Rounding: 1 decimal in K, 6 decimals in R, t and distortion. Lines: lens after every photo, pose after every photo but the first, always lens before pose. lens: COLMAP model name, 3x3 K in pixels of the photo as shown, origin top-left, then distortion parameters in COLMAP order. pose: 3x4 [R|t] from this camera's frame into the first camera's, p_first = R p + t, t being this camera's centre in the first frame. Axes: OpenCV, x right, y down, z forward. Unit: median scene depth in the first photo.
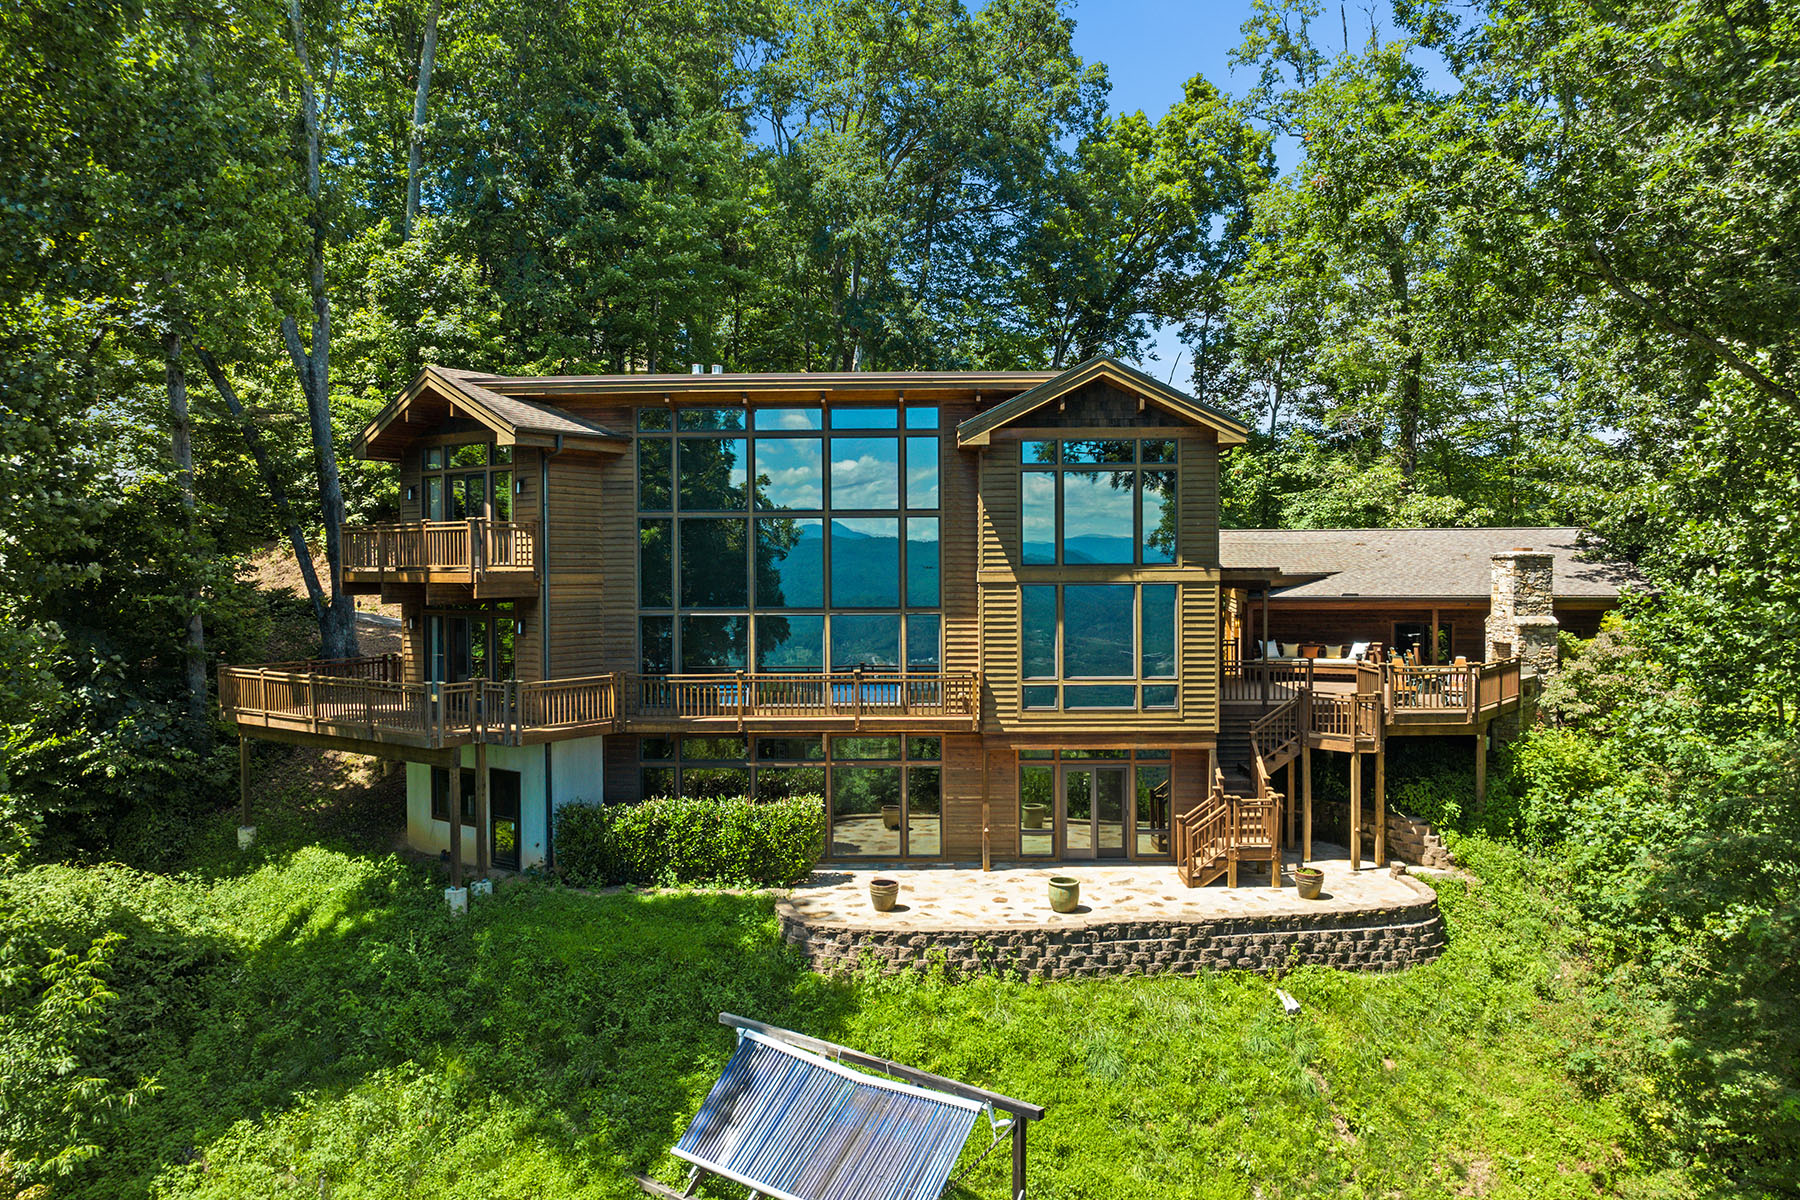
lens RADIAL K [[1277.3, 0, 903.6], [0, 1277.3, 593.8], [0, 0, 1]] dist [-0.031506, -0.000139]
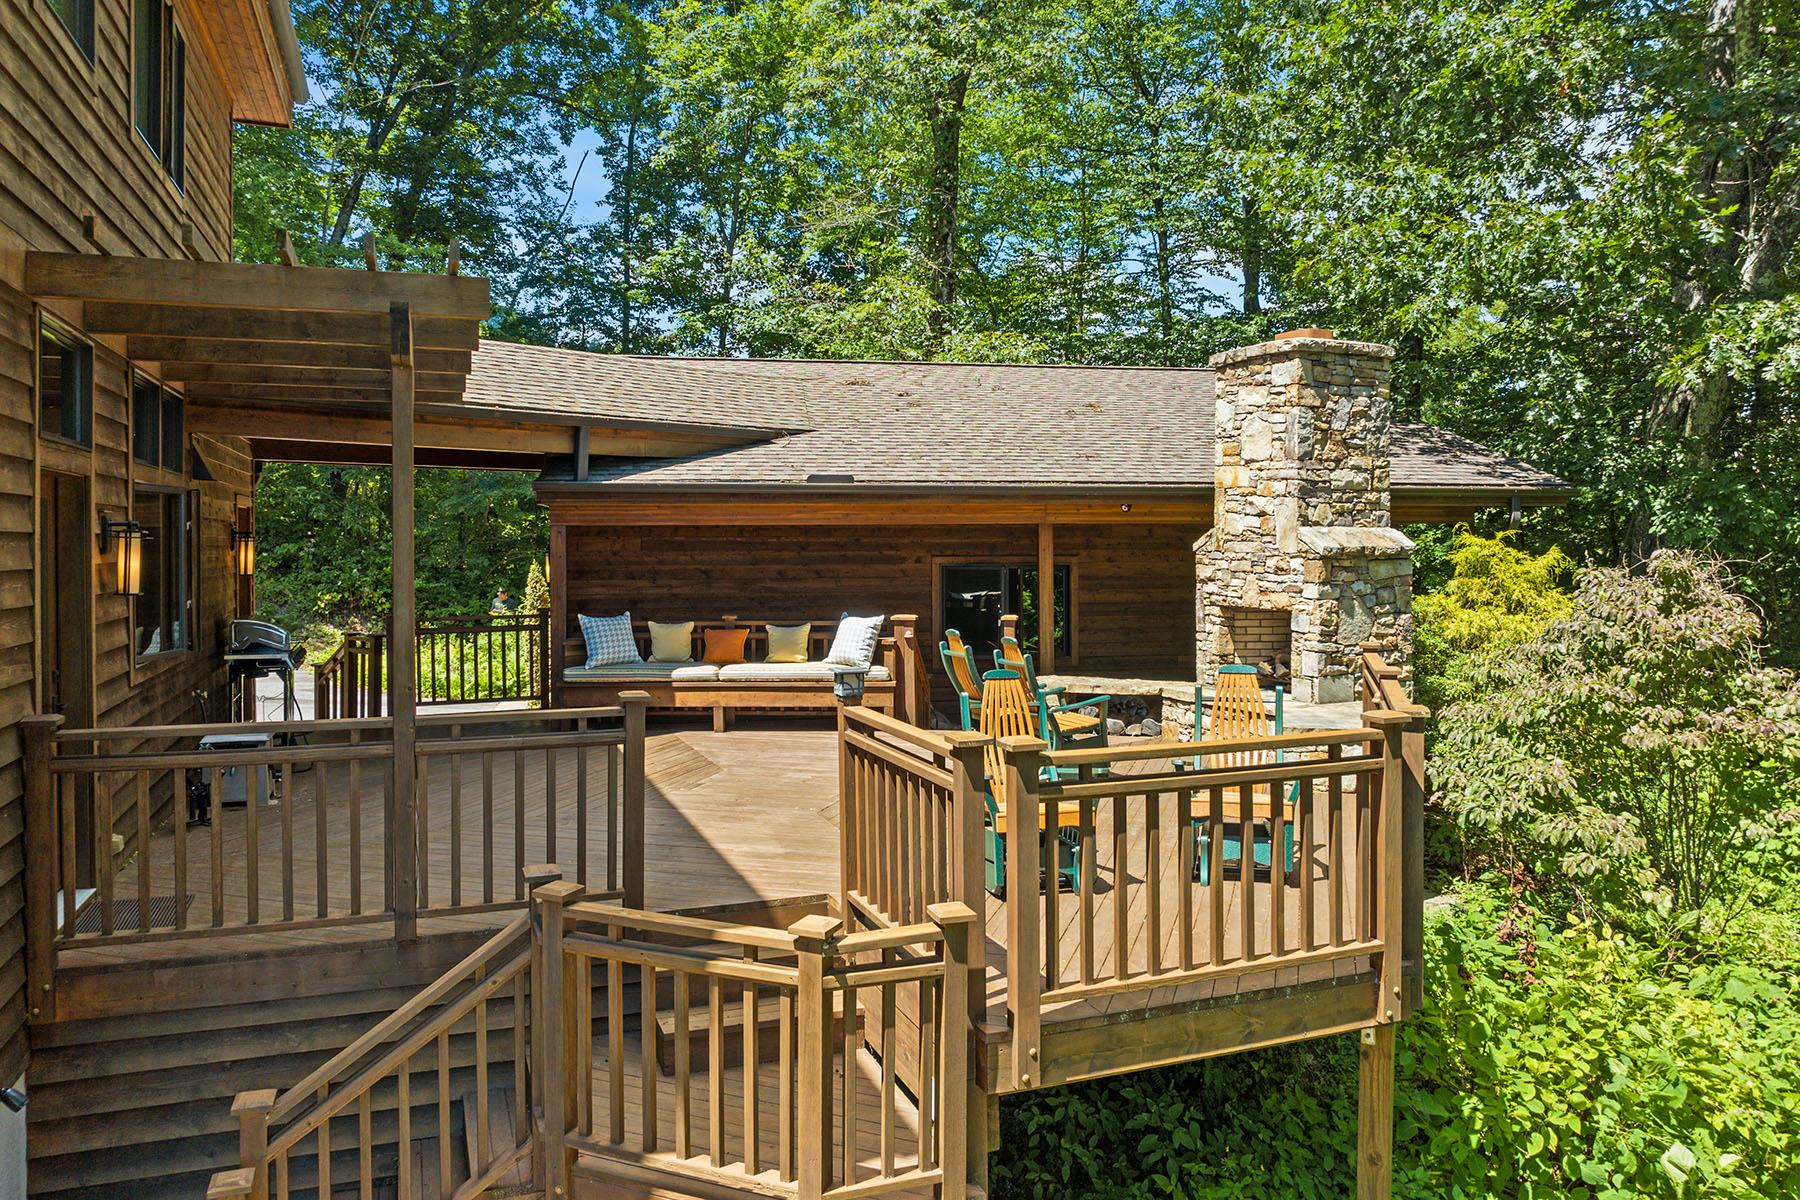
lens RADIAL K [[1277.3, 0, 901.5], [0, 1277.3, 590.8], [0, 0, 1]] dist [-0.031506, -0.000139]
pose [[0.931037, -0.013738, 0.364666, 0.240946], [0.007594, 0.999804, 0.018276, 0.025151], [-0.364846, -0.014247, 0.930959, 0.666624]]
